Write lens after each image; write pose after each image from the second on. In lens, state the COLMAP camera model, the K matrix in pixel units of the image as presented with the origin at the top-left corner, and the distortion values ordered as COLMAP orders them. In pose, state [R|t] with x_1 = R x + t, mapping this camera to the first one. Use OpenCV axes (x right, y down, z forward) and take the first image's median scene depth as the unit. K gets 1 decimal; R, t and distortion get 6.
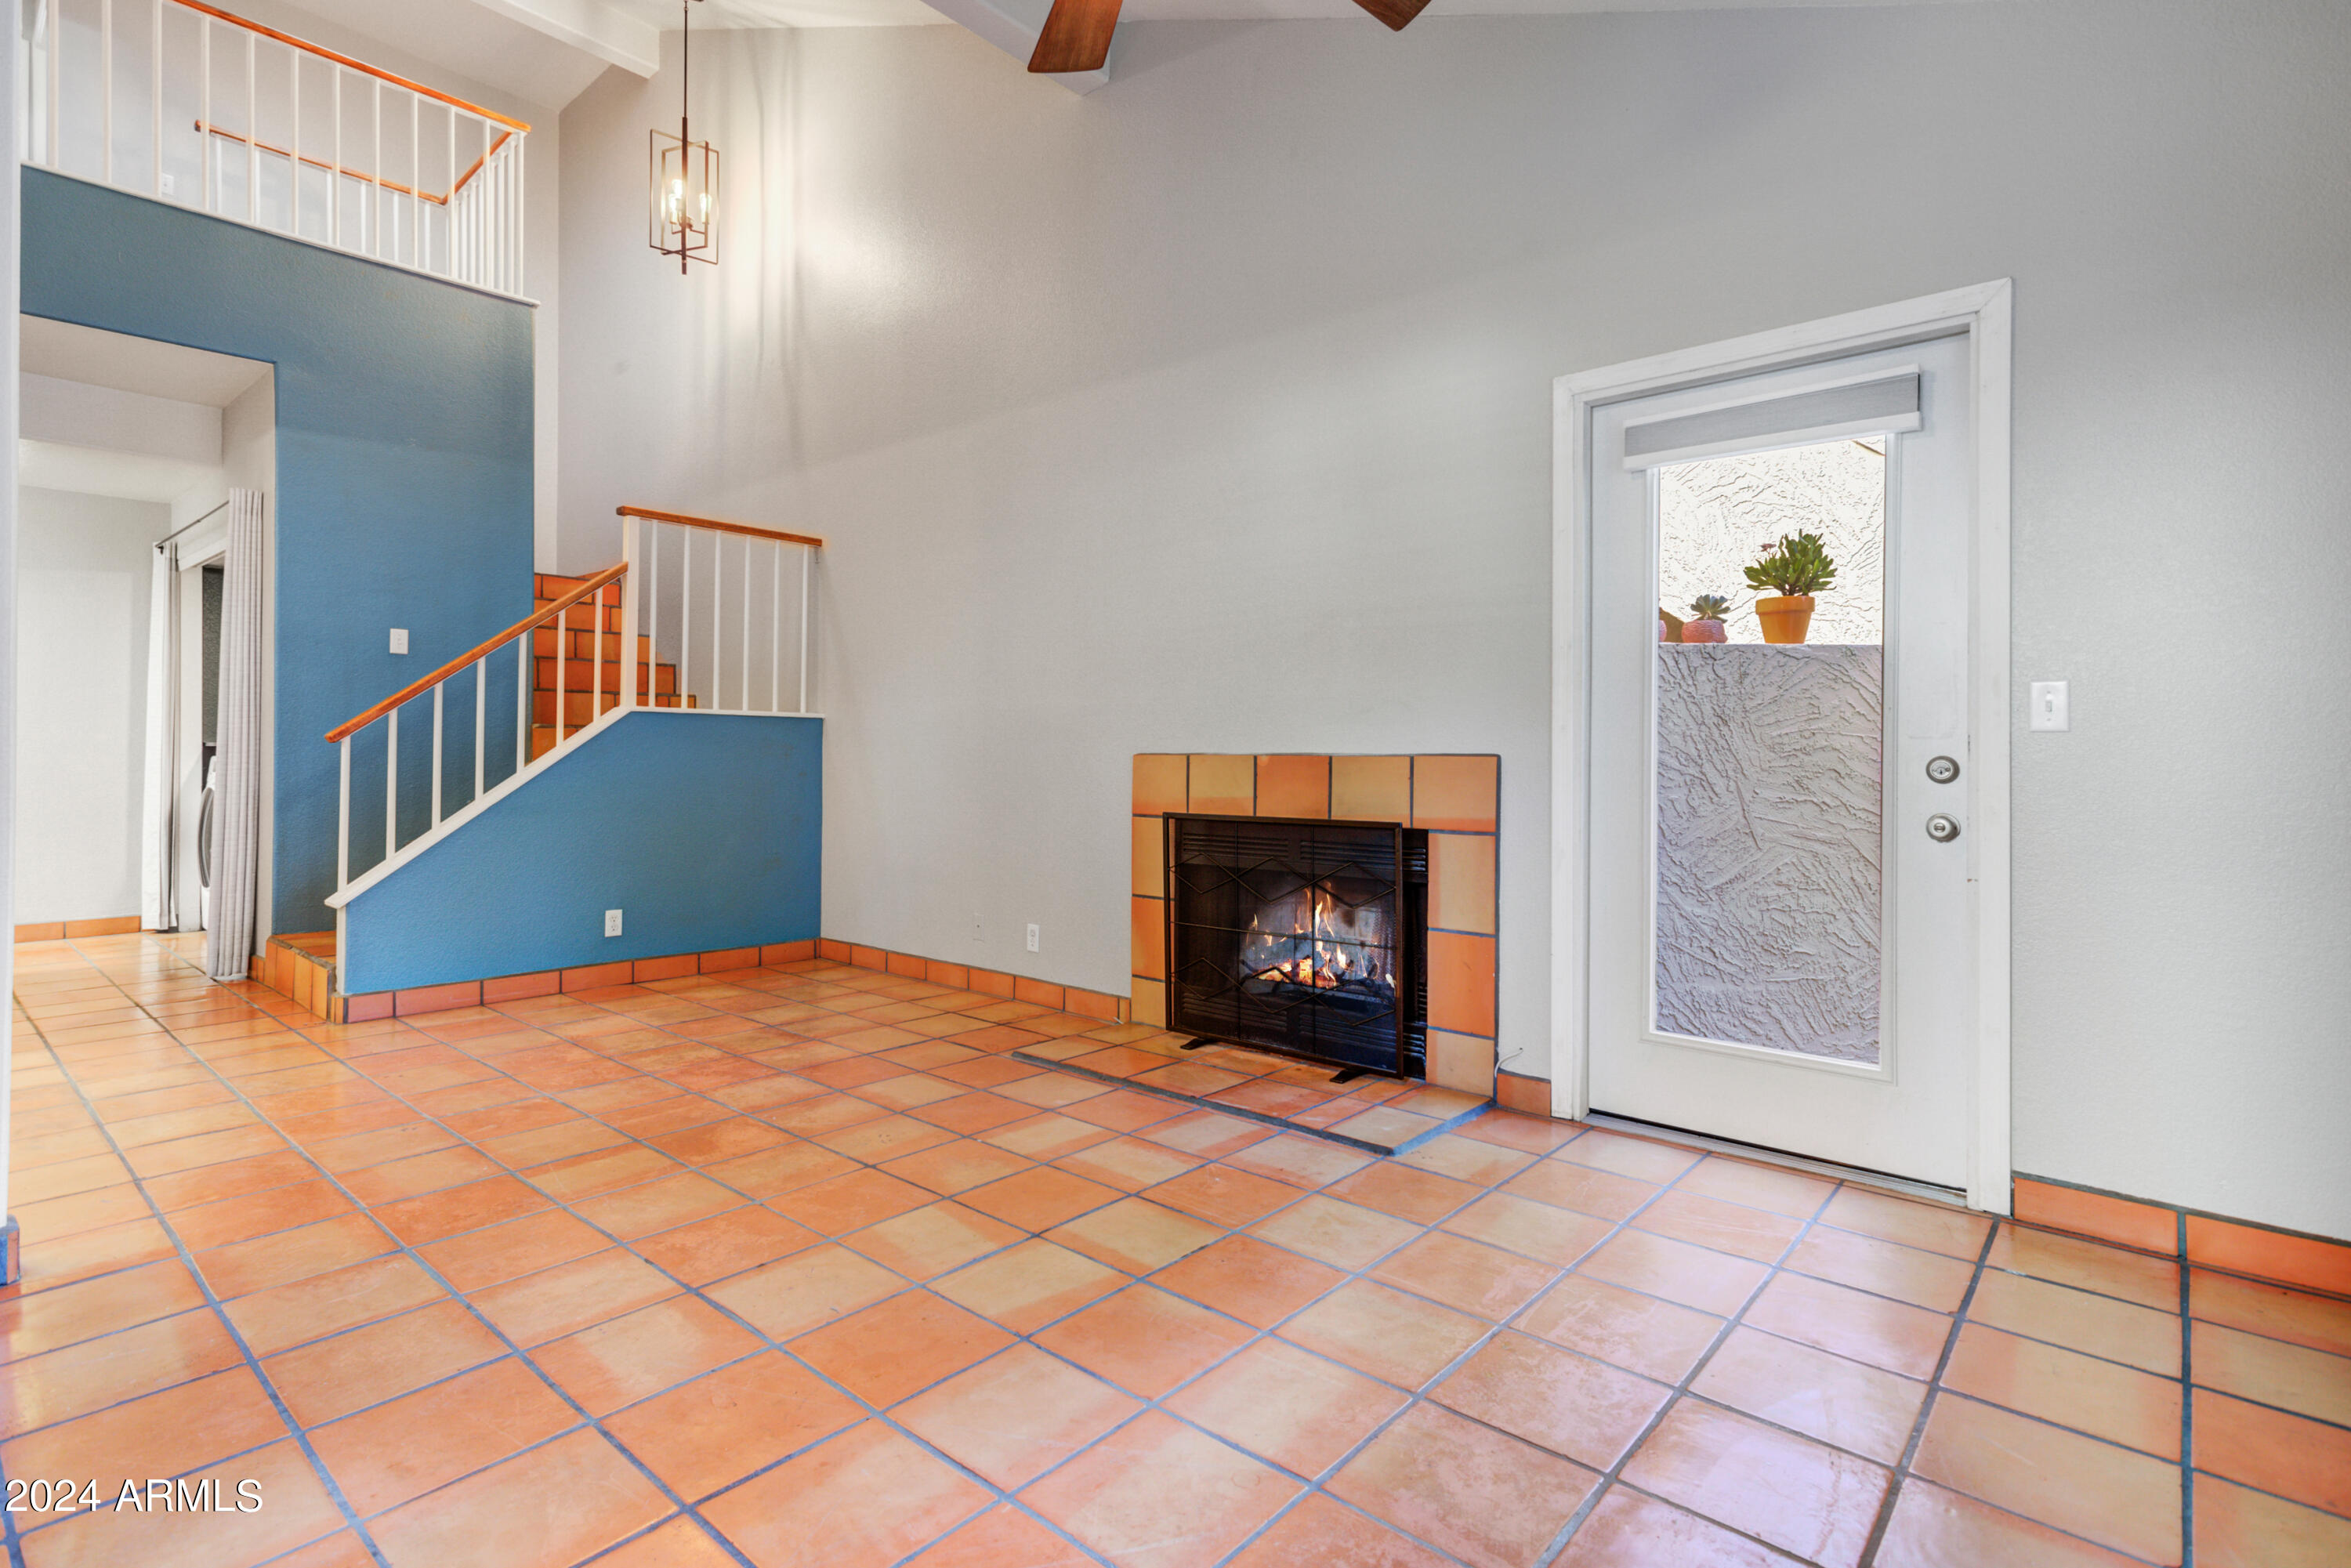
lens RADIAL K [[1133.7, 0, 1170.9], [0, 1133.7, 748.2], [0, 0, 1]] dist [0.000779, -0.000131]
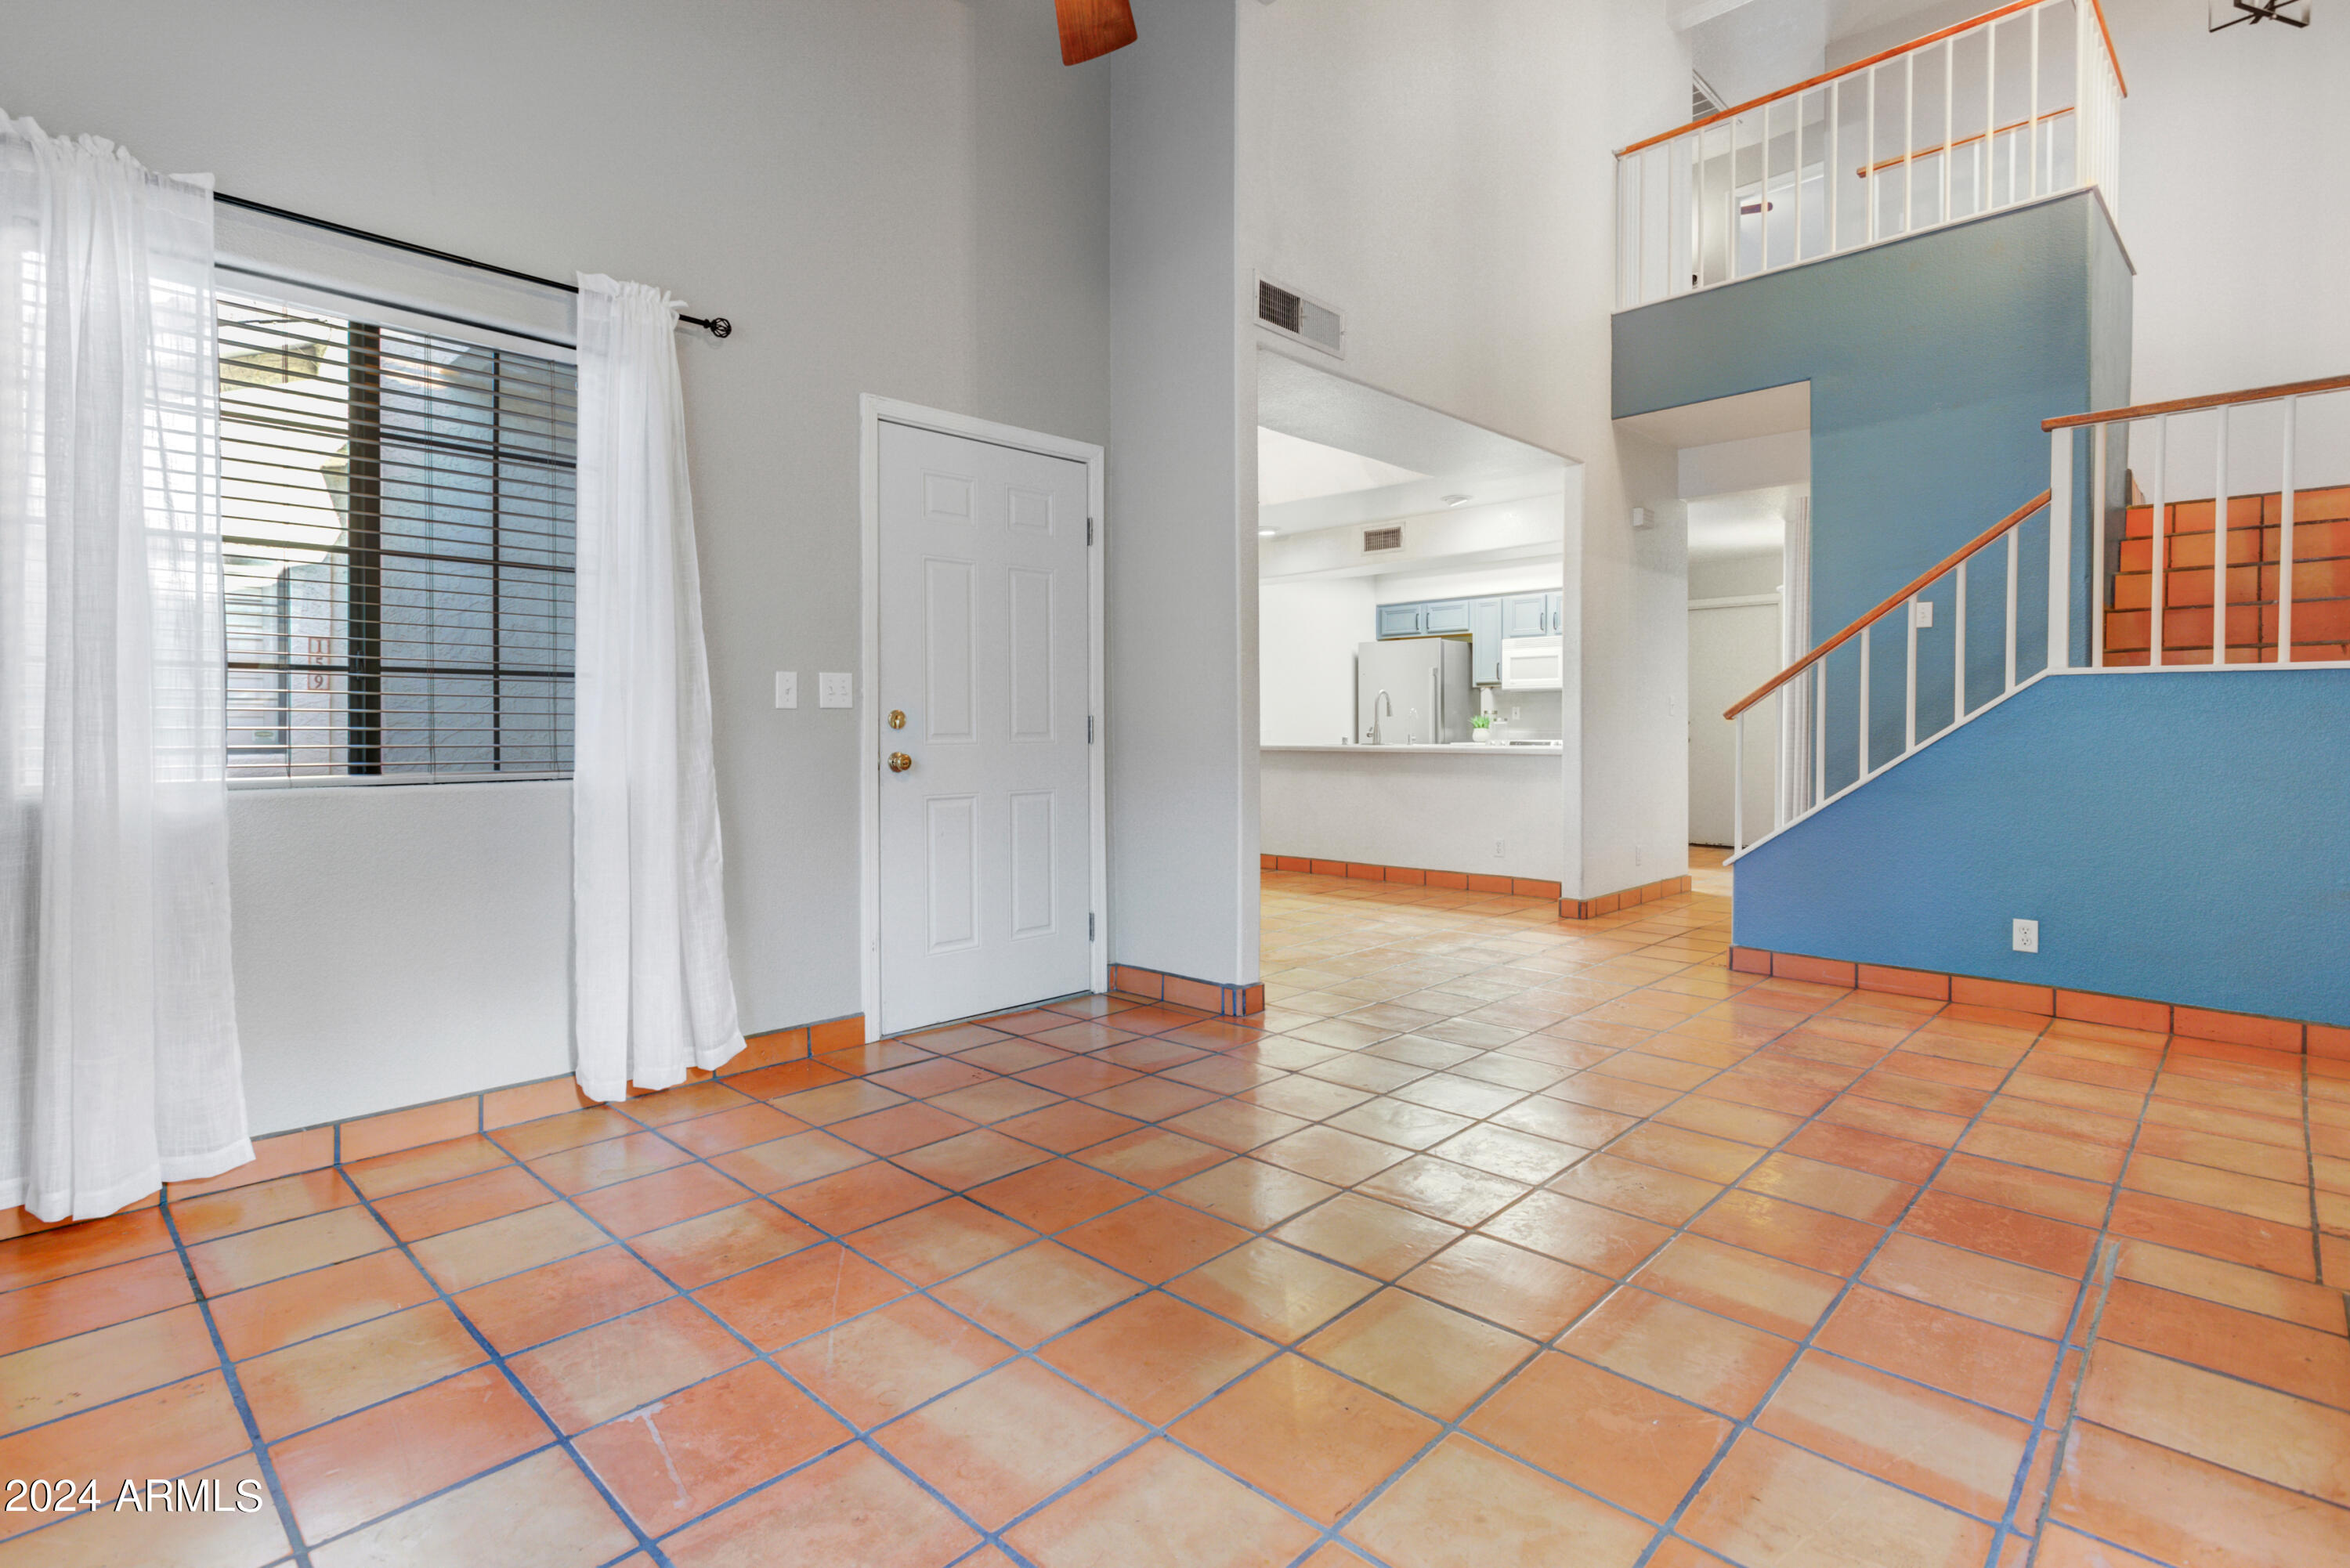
lens RADIAL K [[1150.2, 0, 1169.7], [0, 1150.2, 736.1], [0, 0, 1]] dist [0.002254, 0.000444]
pose [[-0.046004, 0.002093, -0.998939, 0.580496], [0.006435, 0.999978, 0.001799, 0.007223], [0.998921, -0.006345, -0.046016, 0.666862]]
